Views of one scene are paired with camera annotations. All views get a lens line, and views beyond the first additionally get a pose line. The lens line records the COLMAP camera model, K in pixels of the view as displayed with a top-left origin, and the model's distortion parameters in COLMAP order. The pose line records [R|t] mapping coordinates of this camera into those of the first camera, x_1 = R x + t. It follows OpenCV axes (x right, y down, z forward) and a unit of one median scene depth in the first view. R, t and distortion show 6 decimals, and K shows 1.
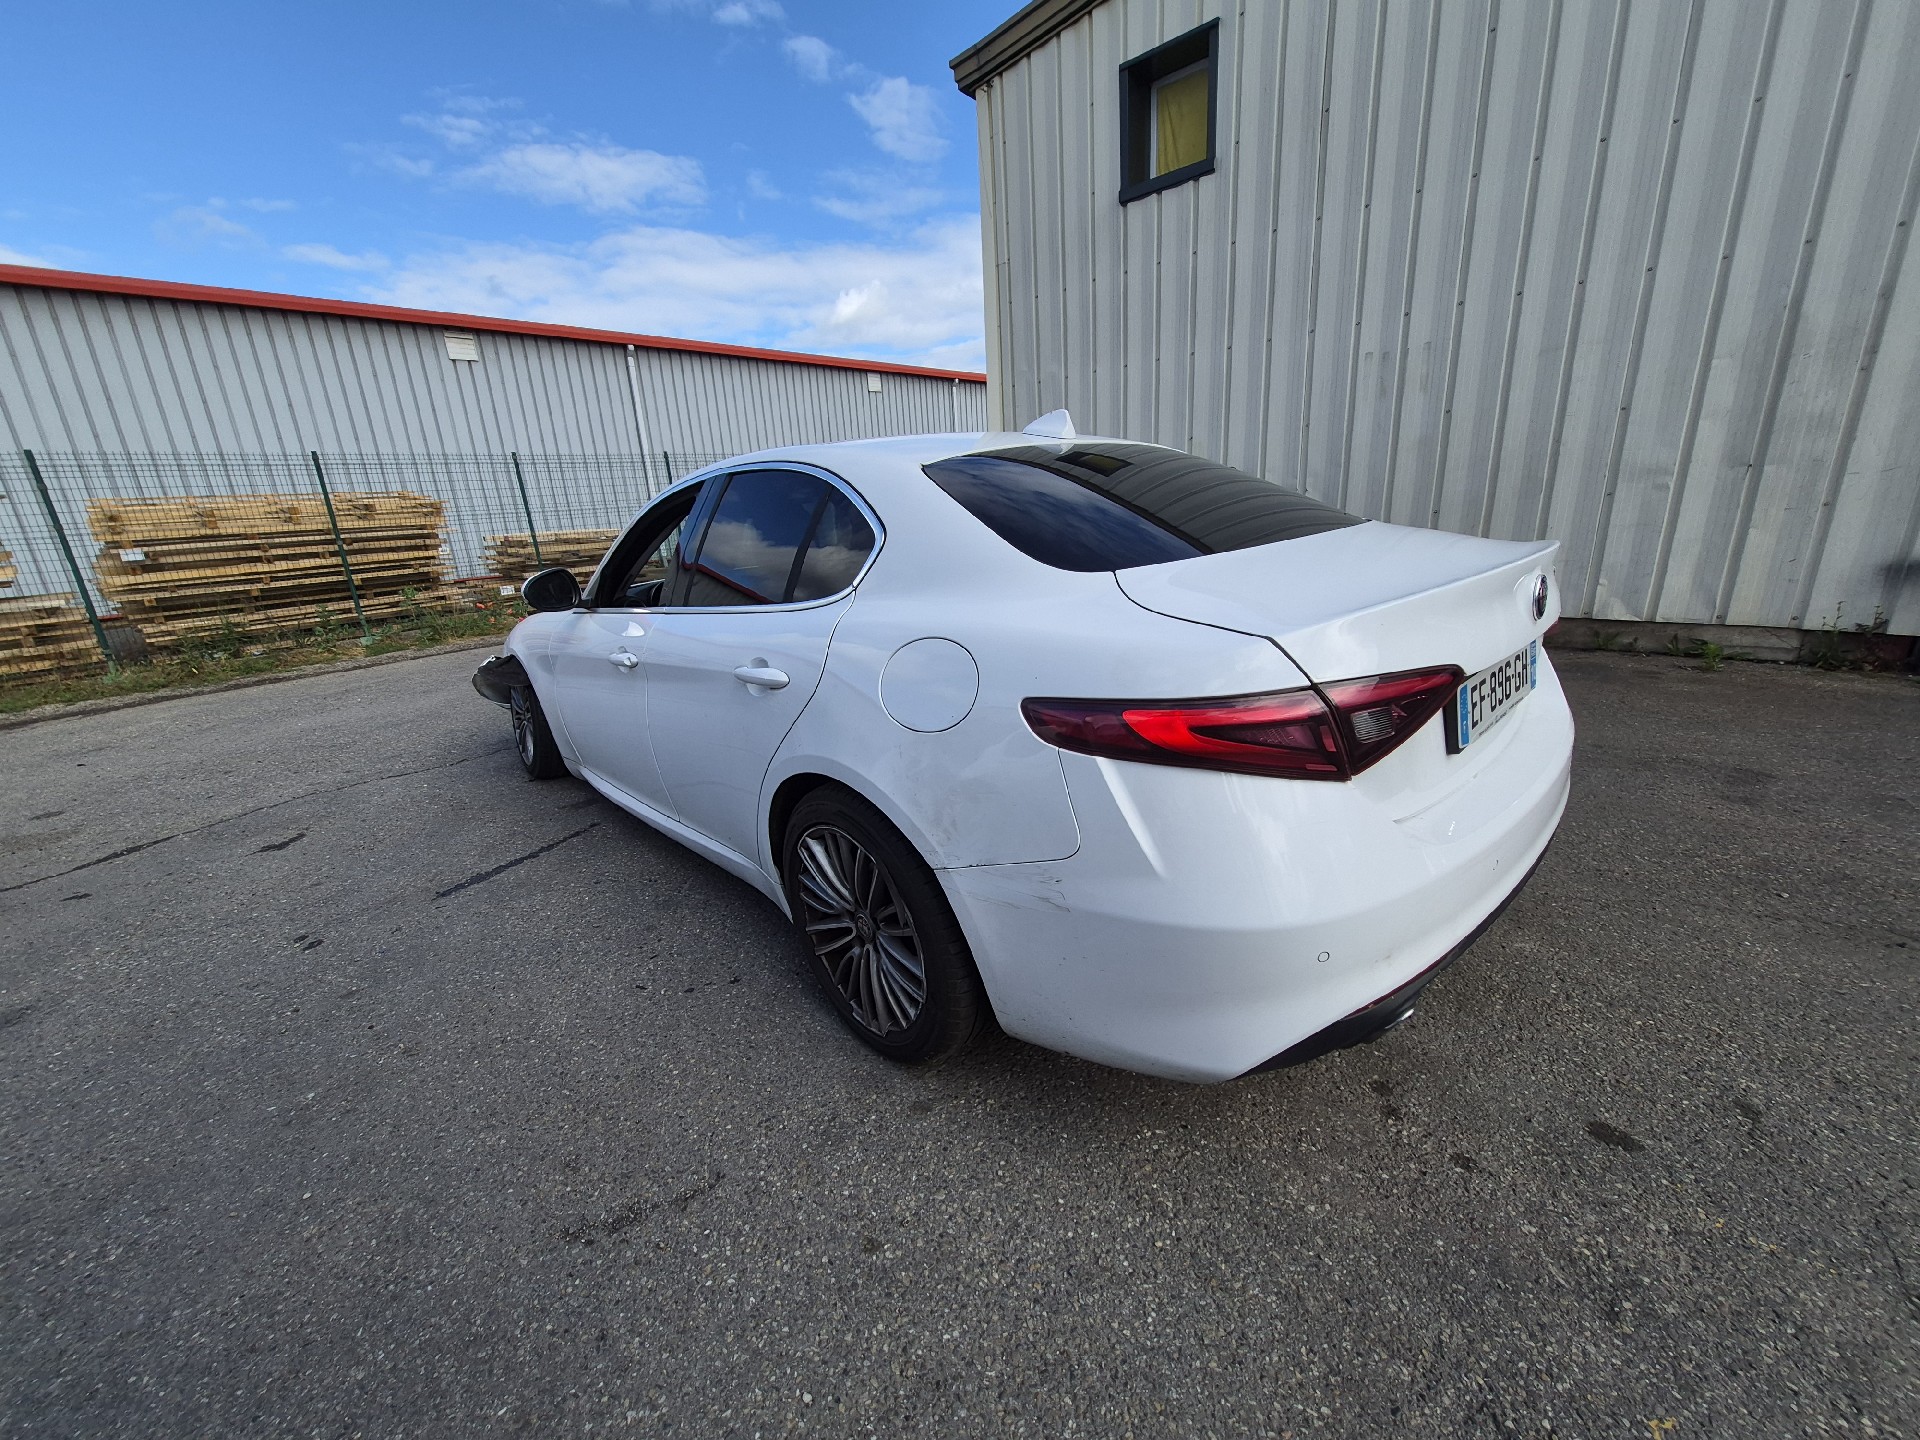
lens RADIAL K [[750.0, 0, 964.5], [0, 750.0, 738.3], [0, 0, 1]] dist [-0.001199, -0.000204]
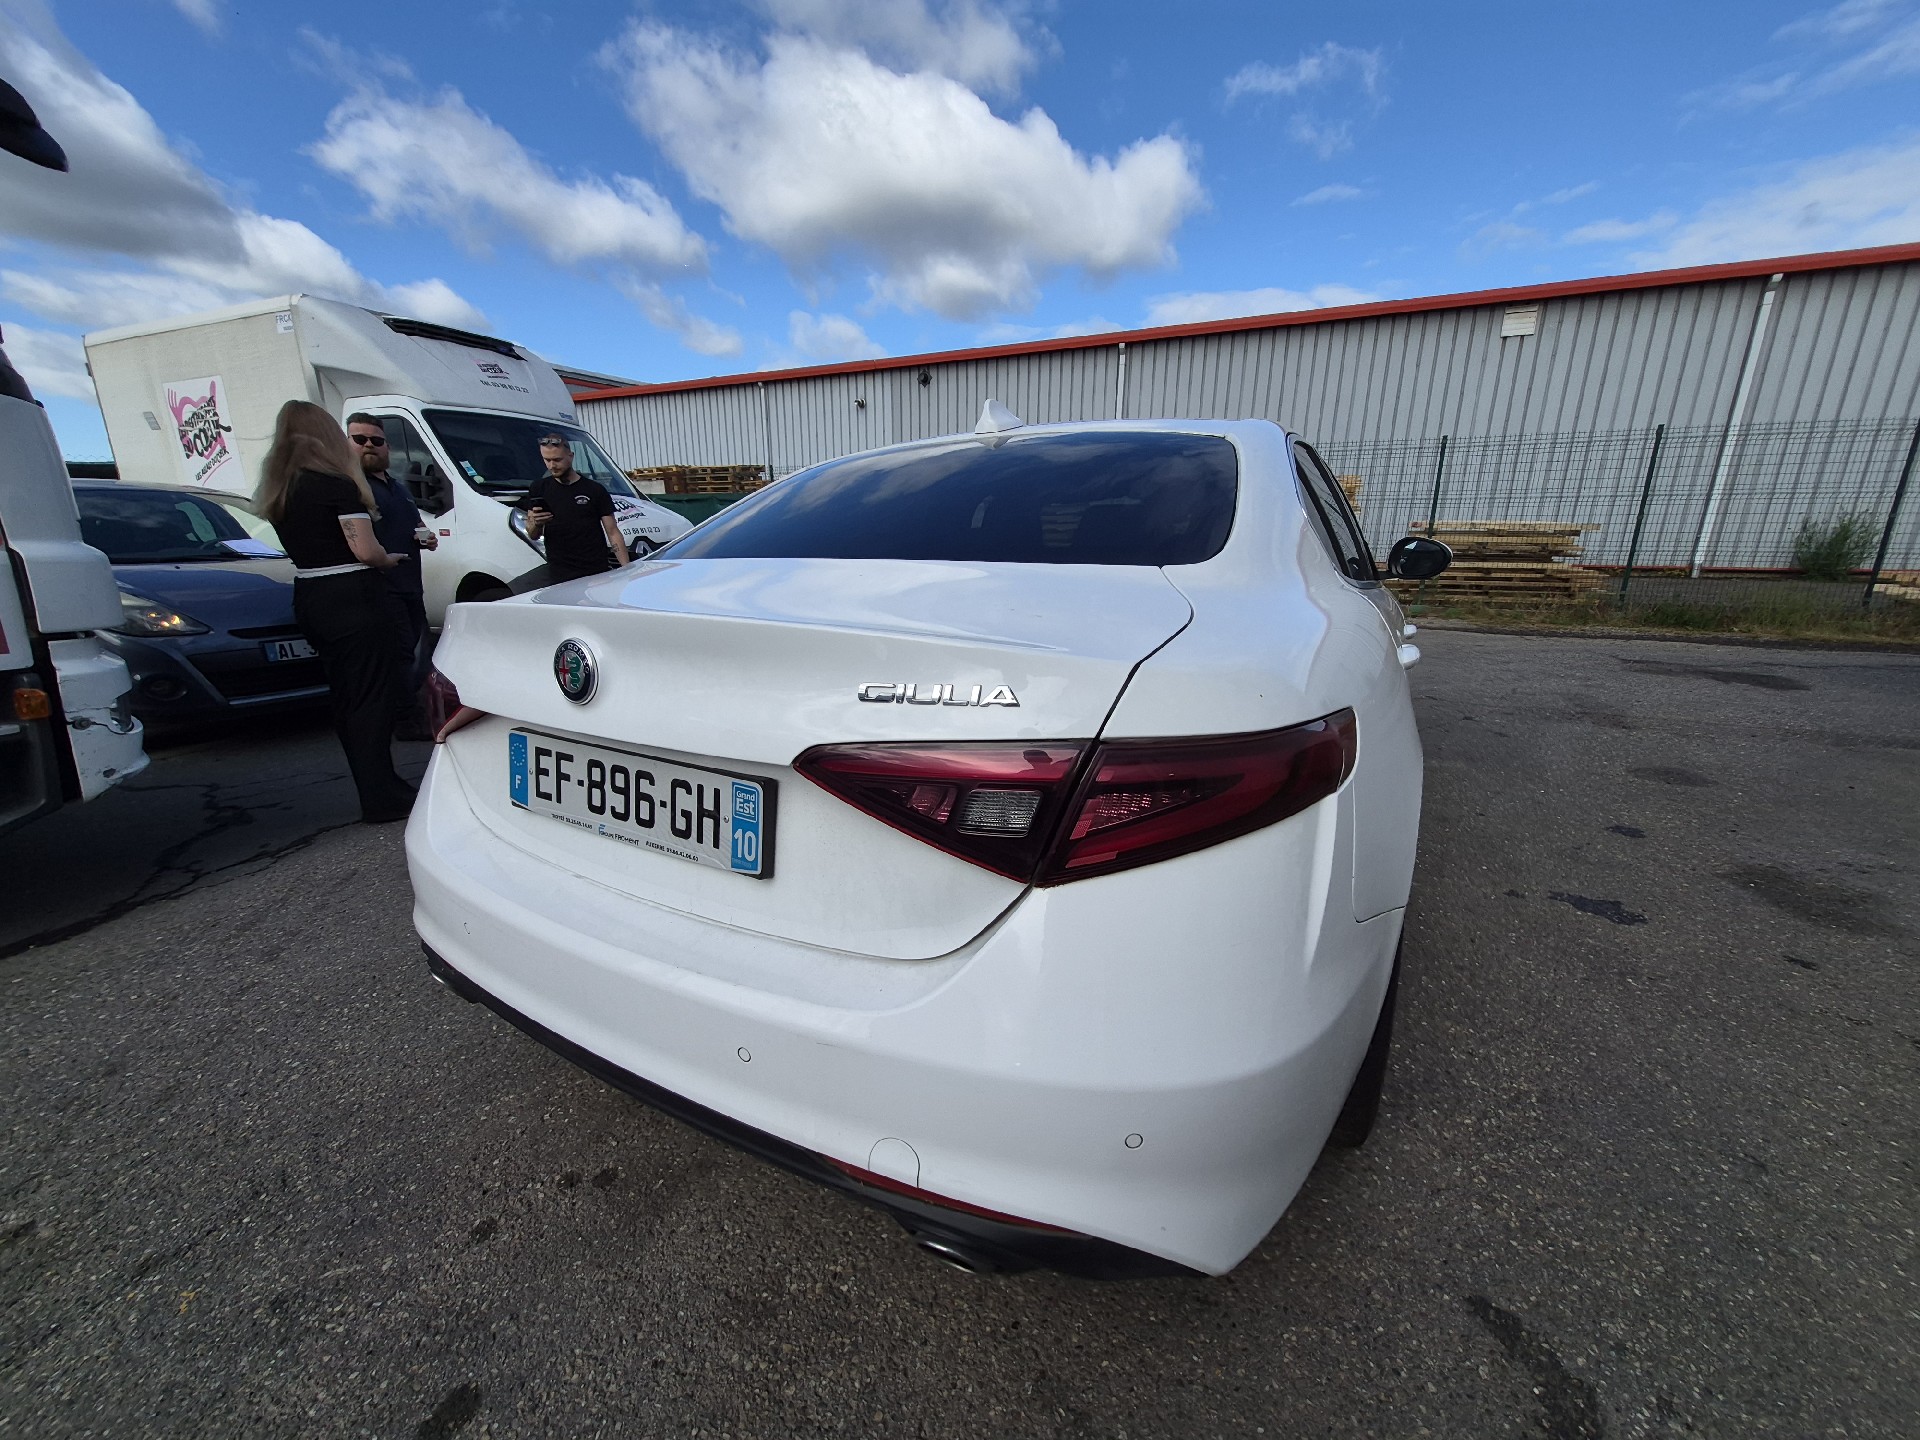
lens RADIAL K [[756.7, 0, 959.1], [0, 756.7, 734.7], [0, 0, 1]] dist [-0.002873, -0.000292]
pose [[0.276385, 0.316854, -0.907312, 0.241223], [-0.303481, 0.924555, 0.230429, -0.065006], [0.911872, 0.211665, 0.351692, 0.176692]]
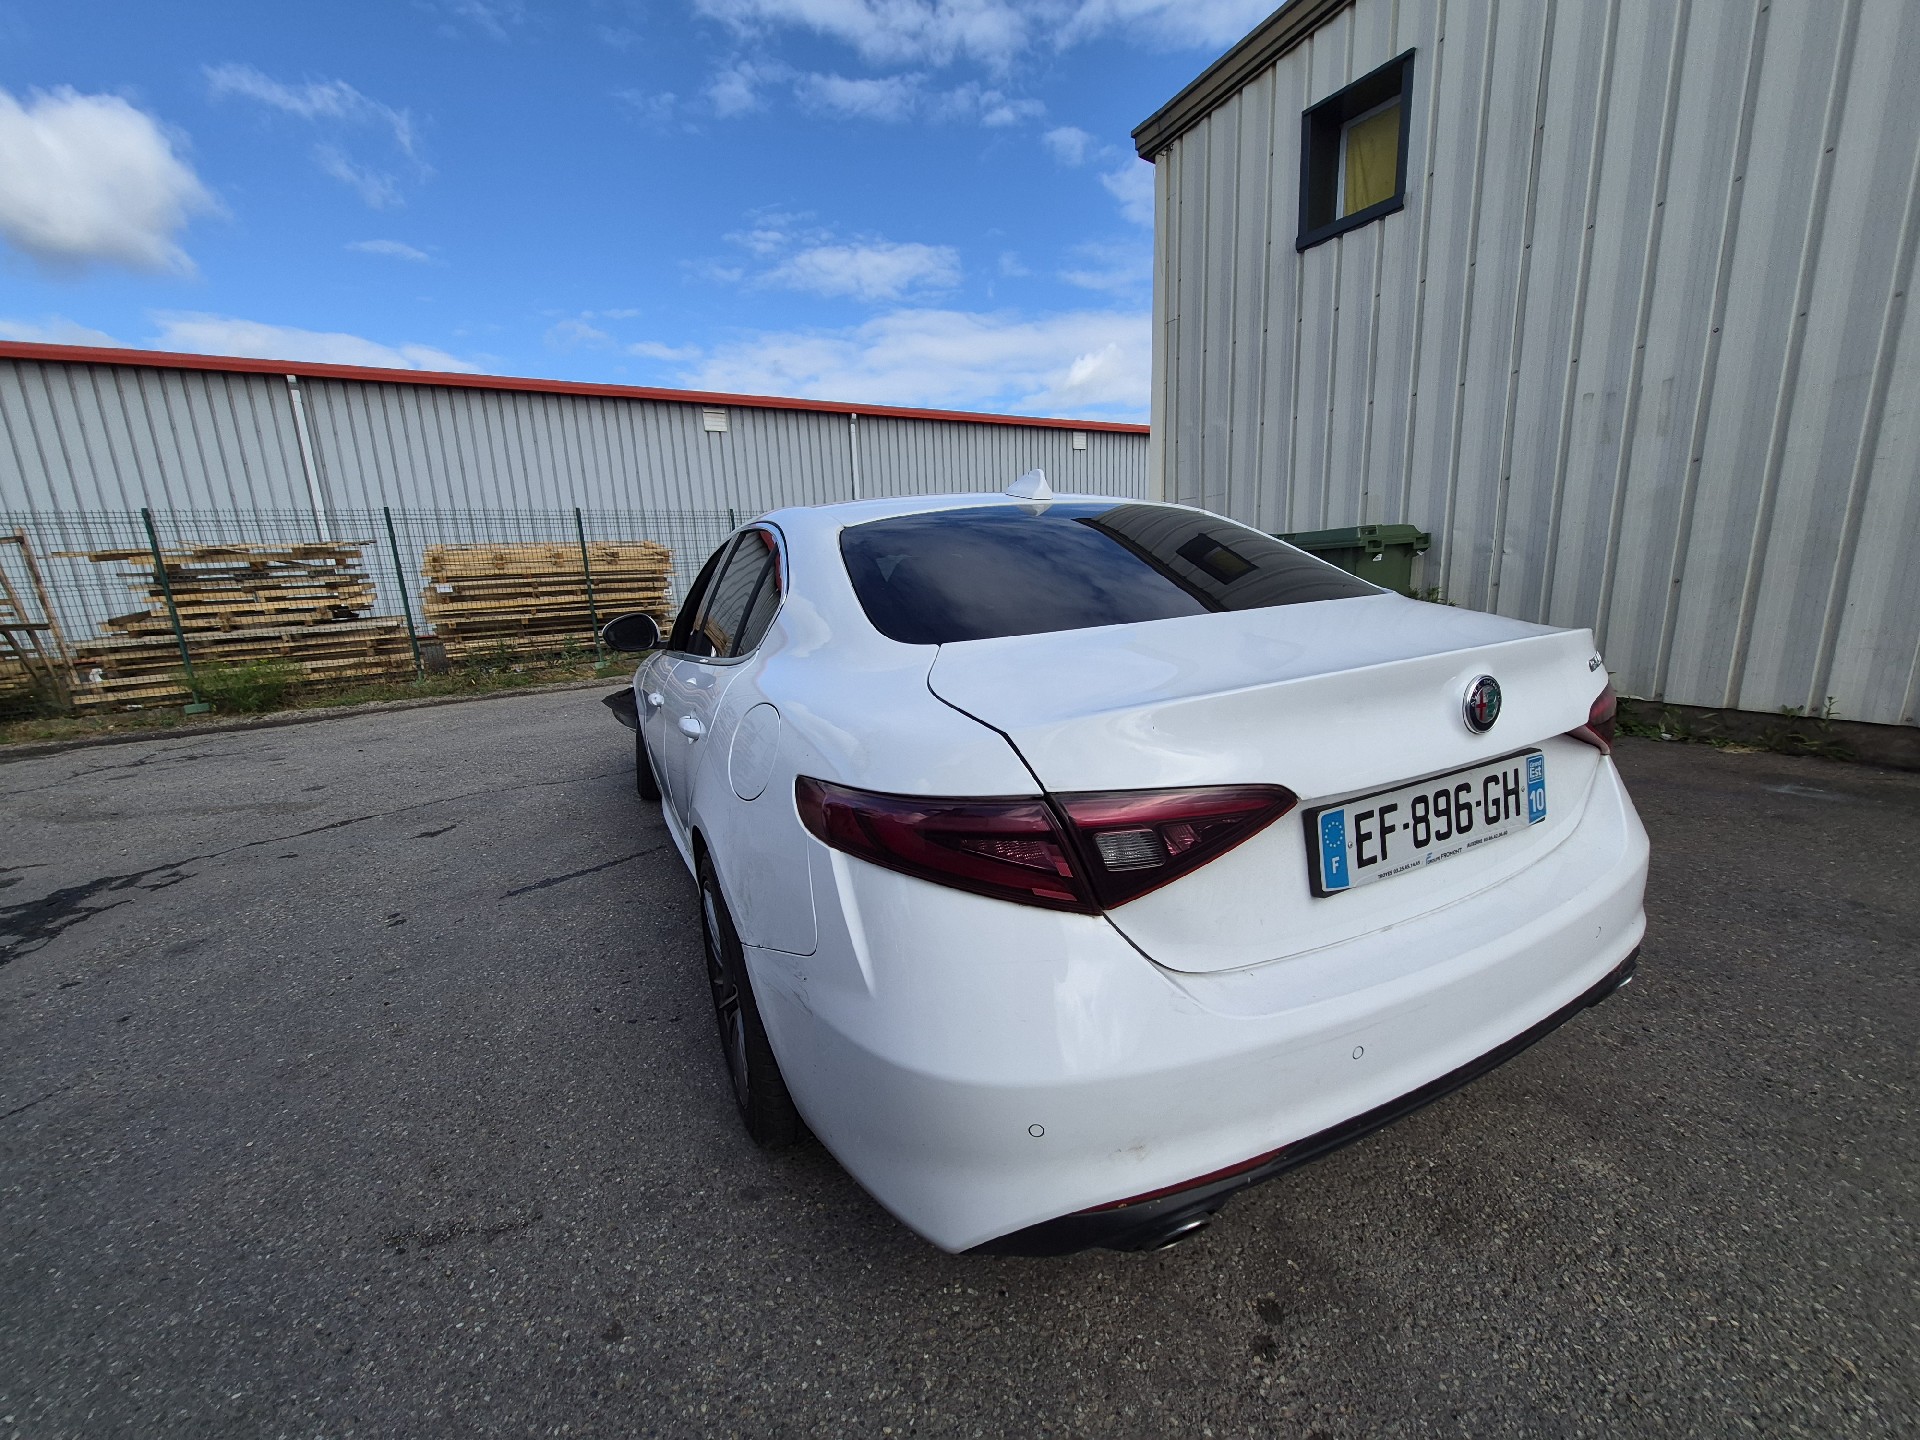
lens RADIAL K [[750.0, 0, 964.5], [0, 750.0, 738.3], [0, 0, 1]] dist [-0.001199, -0.000204]
pose [[0.960580, 0.080717, -0.266026, 0.074234], [-0.098080, 0.993787, -0.052619, -0.009909], [0.260126, 0.076636, 0.962529, 0.021632]]
